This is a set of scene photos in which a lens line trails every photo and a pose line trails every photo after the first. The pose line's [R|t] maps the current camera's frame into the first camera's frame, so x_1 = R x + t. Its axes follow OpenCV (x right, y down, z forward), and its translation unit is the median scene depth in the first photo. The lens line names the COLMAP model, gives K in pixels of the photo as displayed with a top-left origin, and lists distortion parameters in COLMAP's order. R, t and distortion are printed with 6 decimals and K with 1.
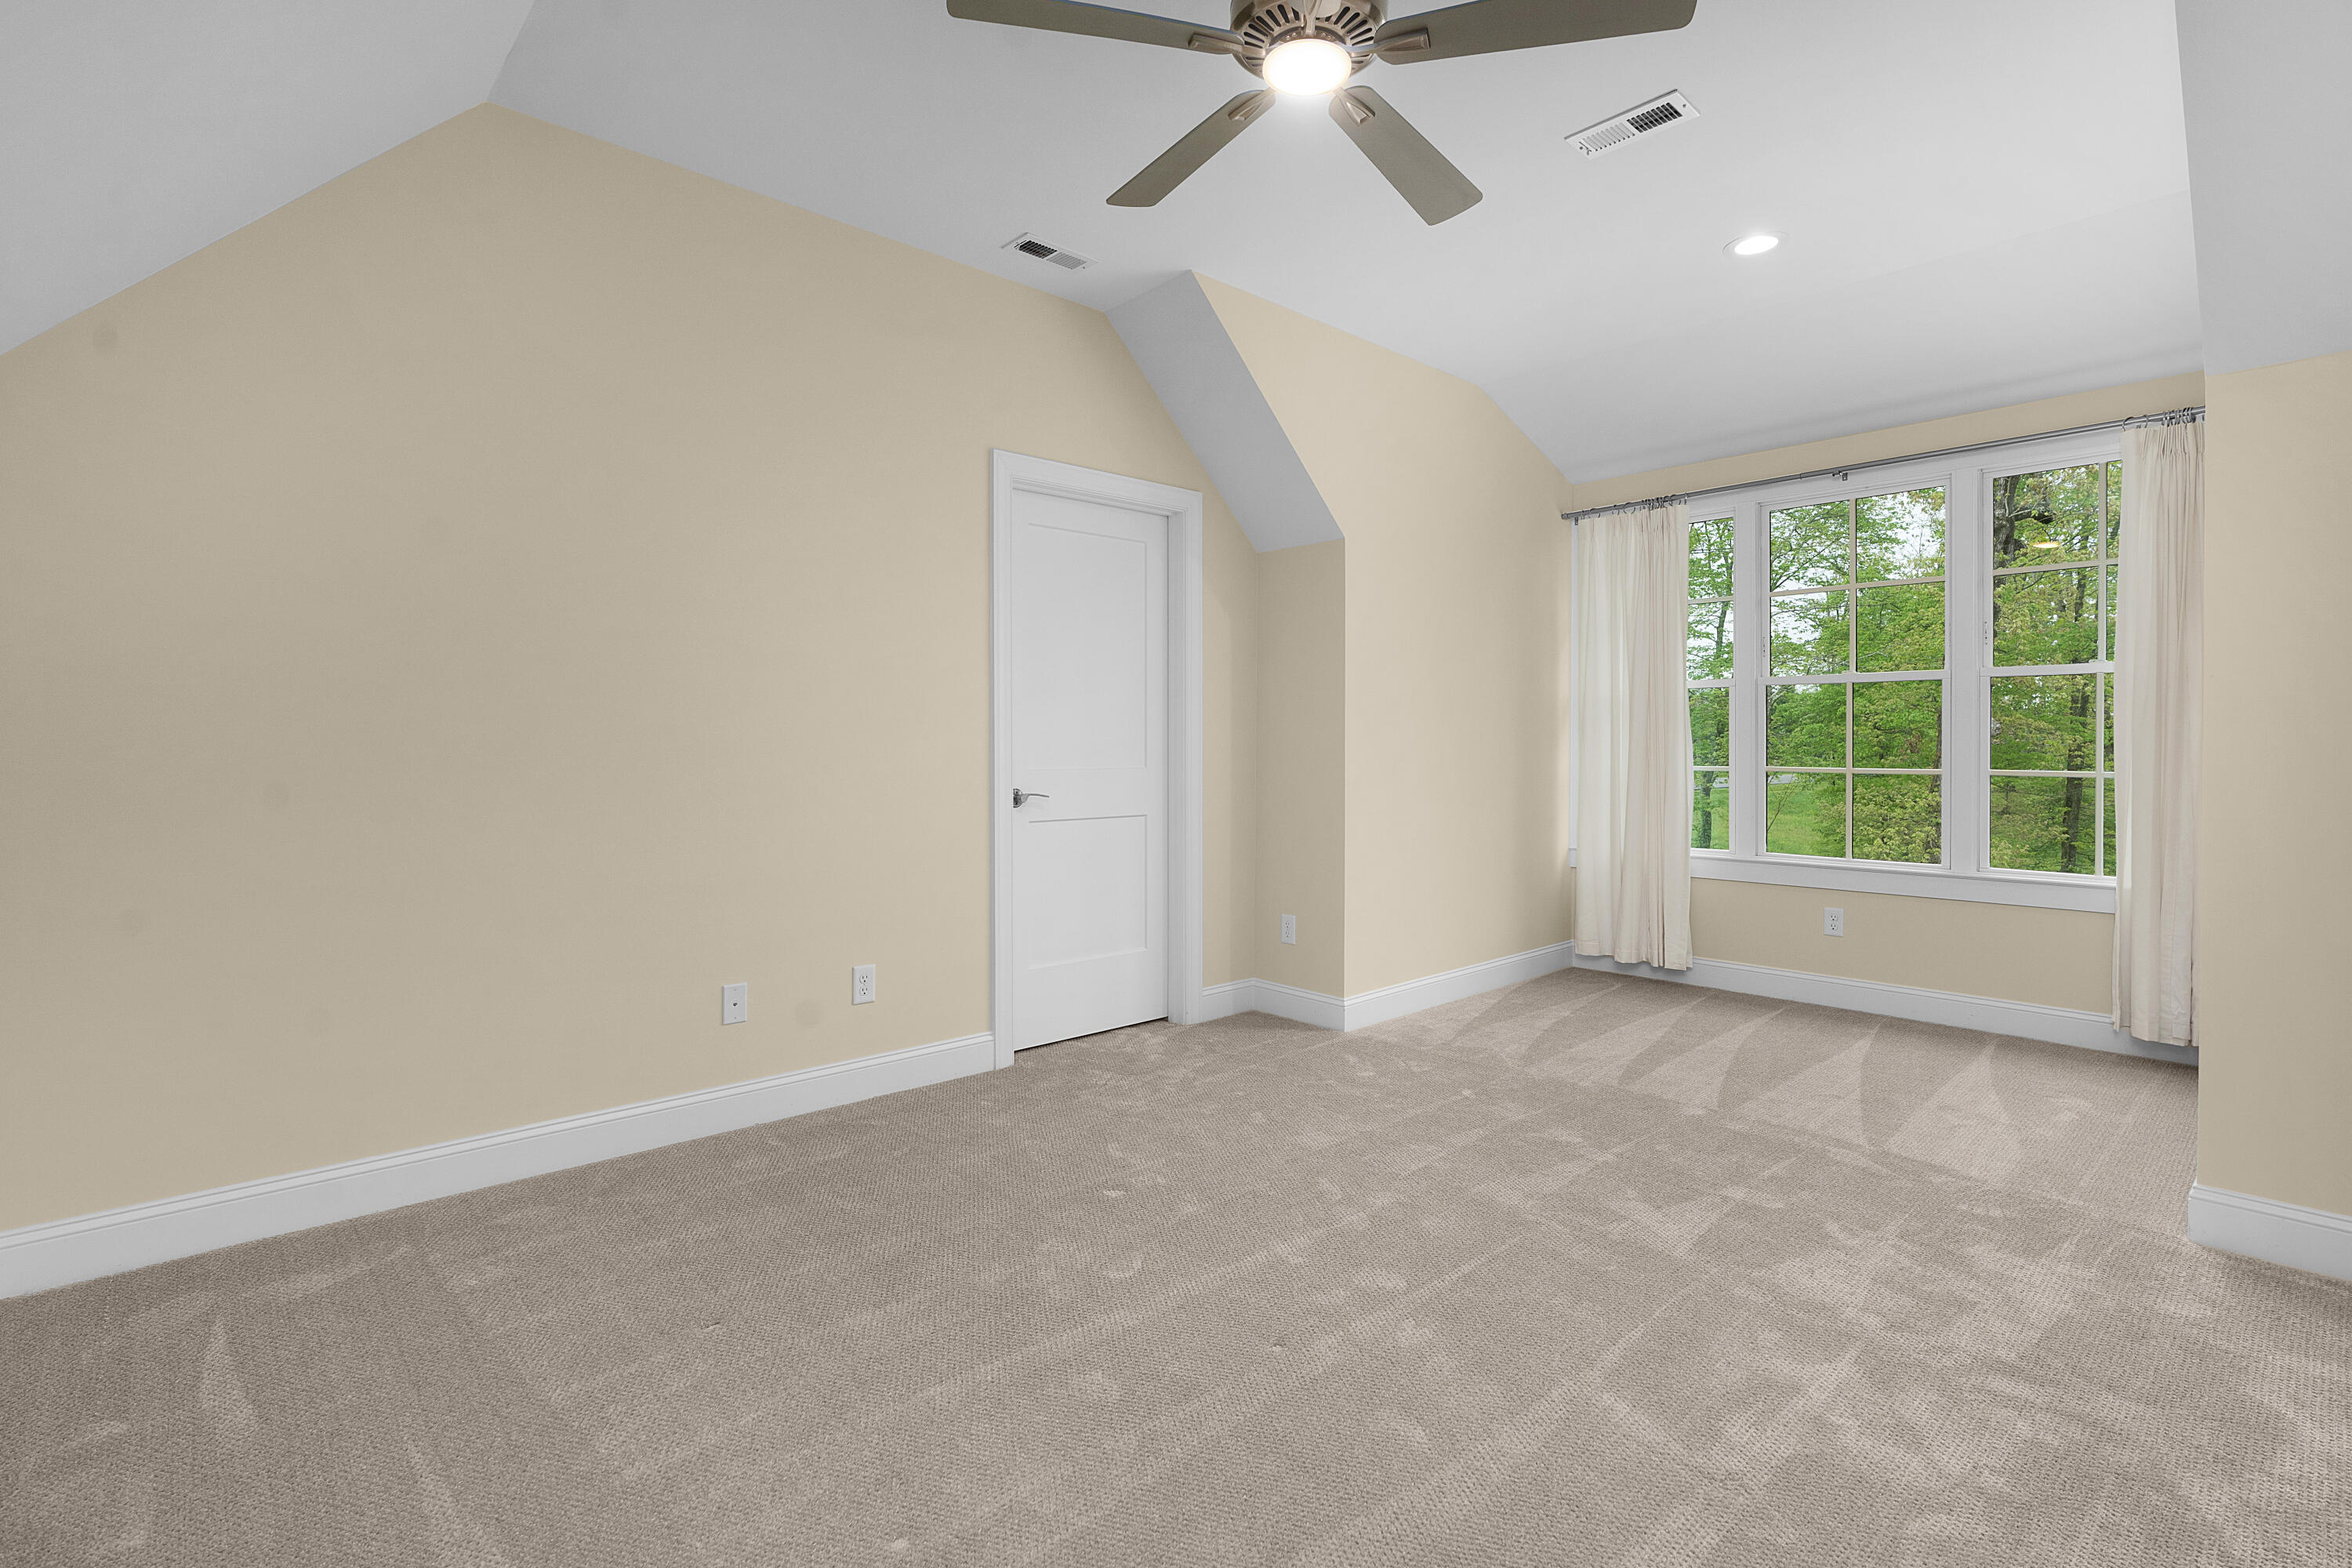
lens RADIAL K [[1098.9, 0, 1176.0], [0, 1098.9, 767.9], [0, 0, 1]] dist [-0.000553, 0.000309]
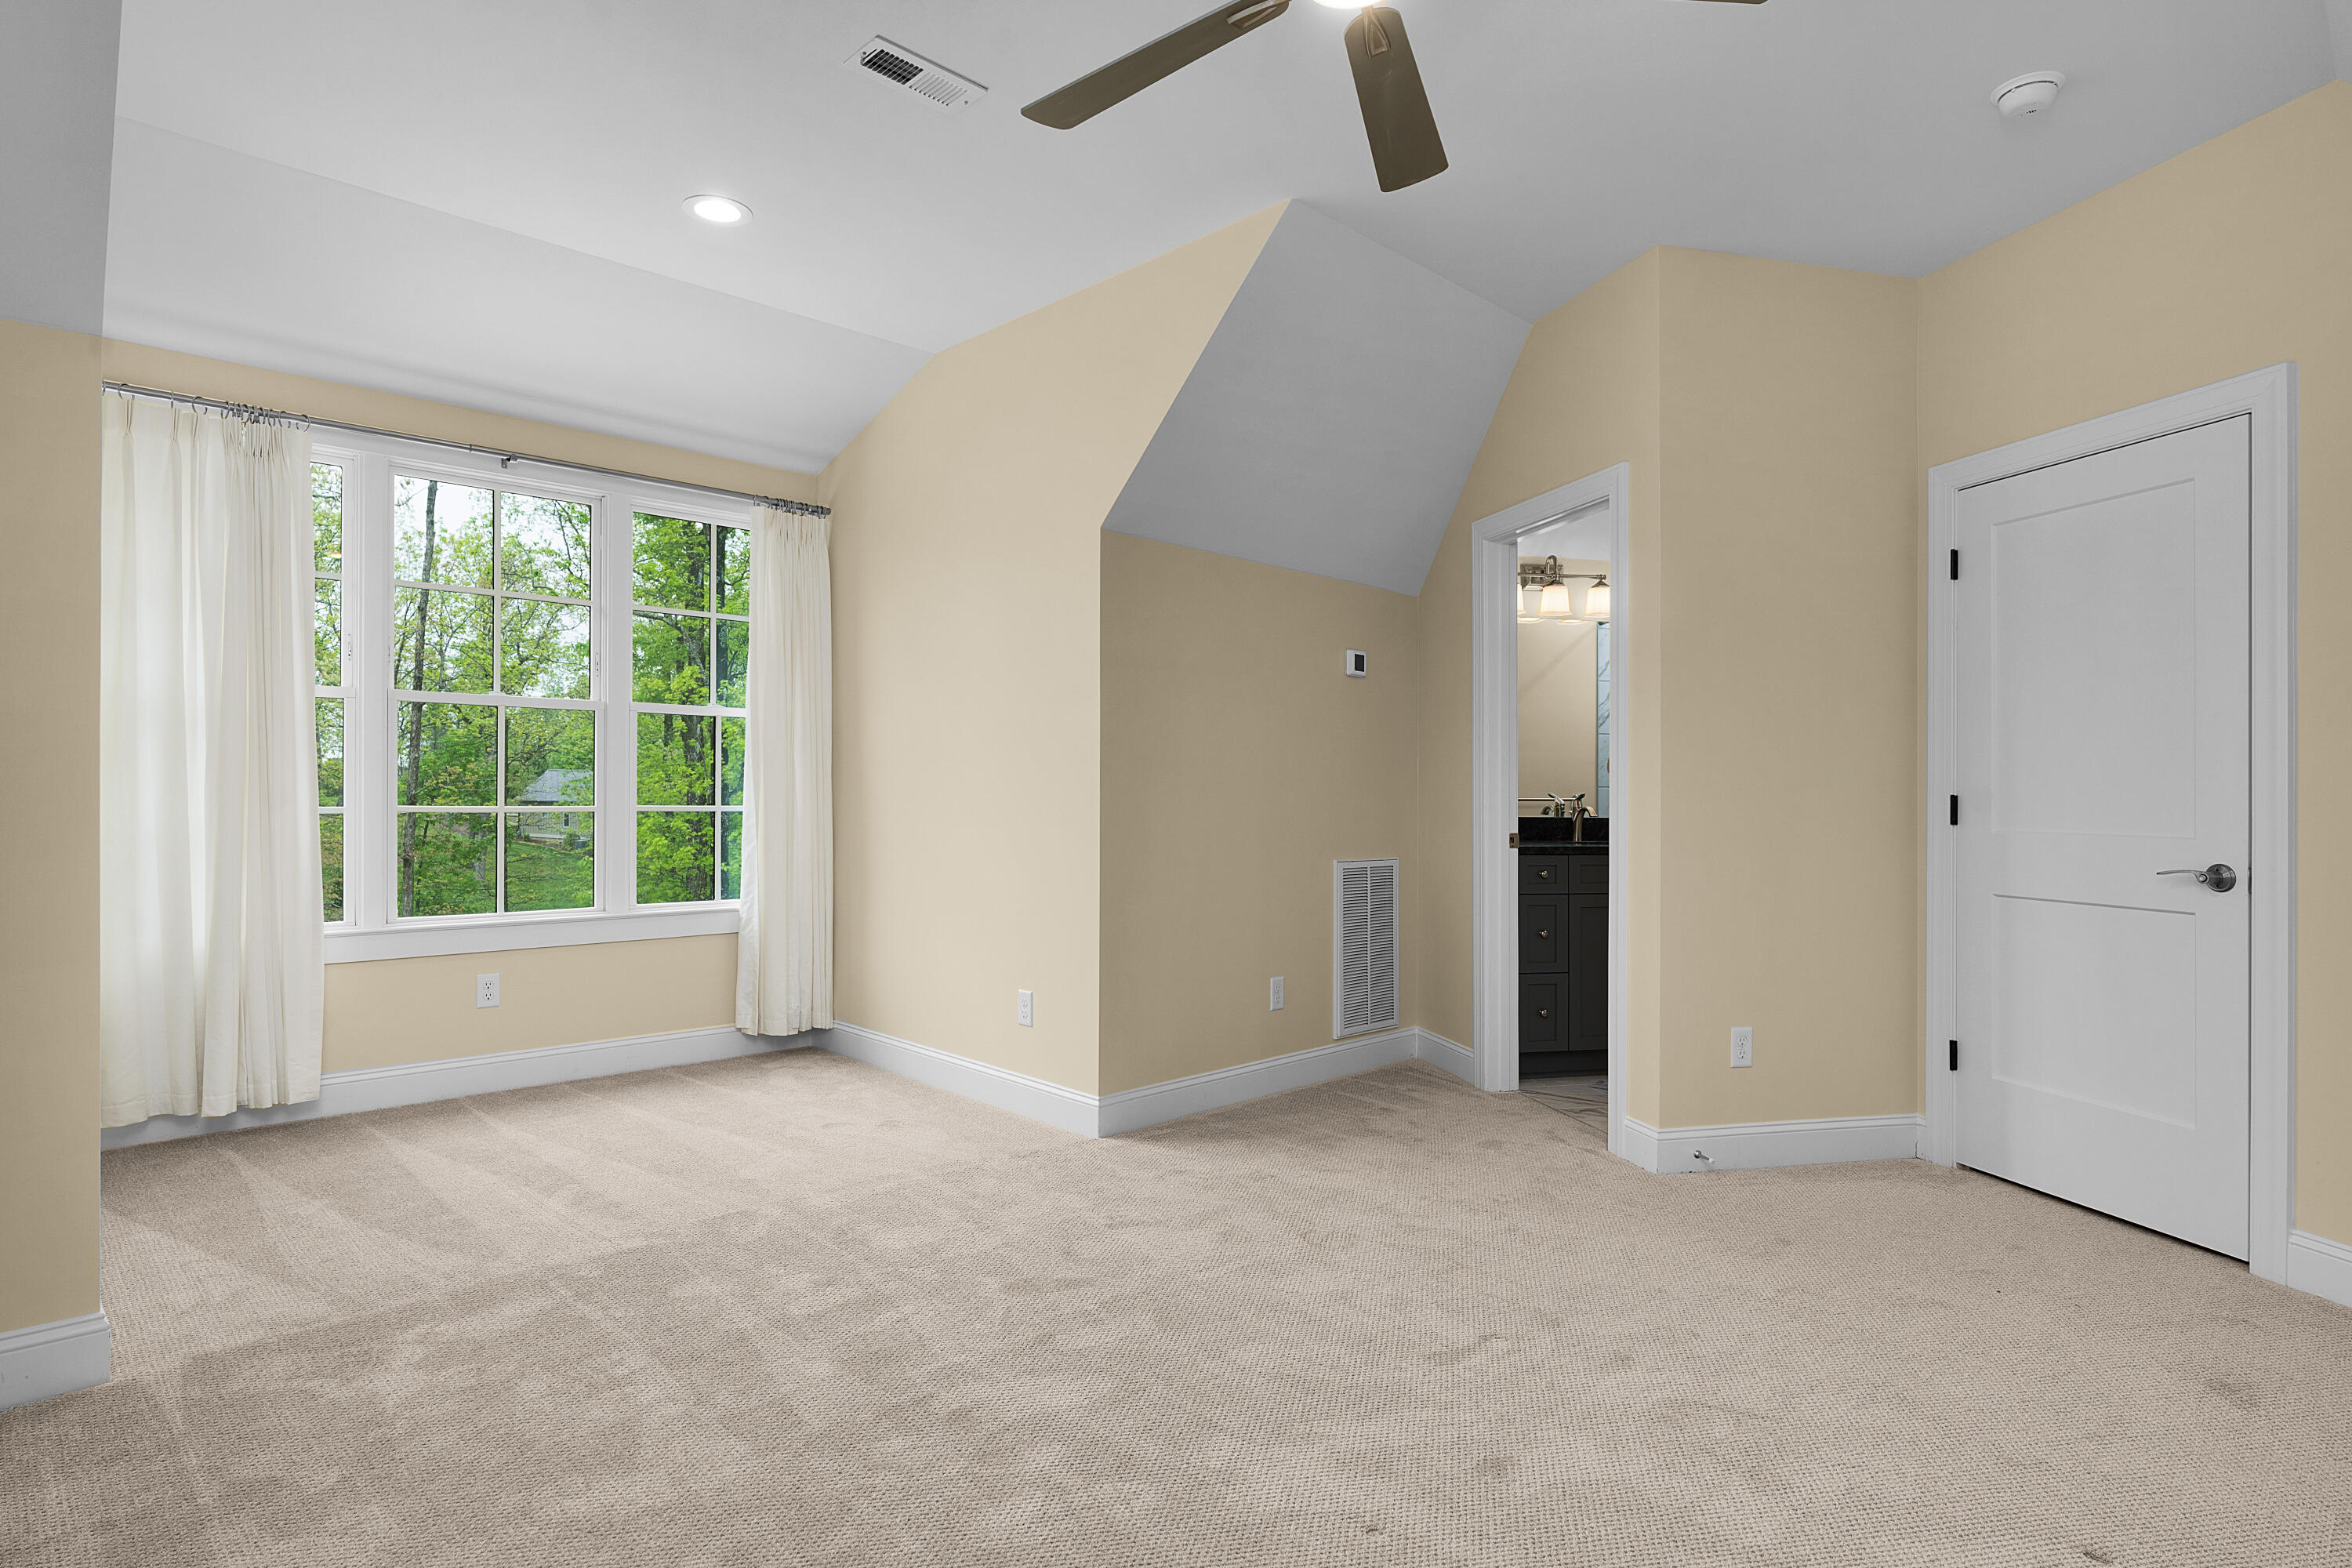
lens RADIAL K [[1227.2, 0, 1173.4], [0, 1227.2, 791.9], [0, 0, 1]] dist [0.003688, 0.000279]
pose [[-0.000607, -0.001259, 0.999999, -0.337346], [0.013060, 0.999914, 0.001266, -0.005311], [-0.999915, 0.013060, -0.000591, 0.479254]]
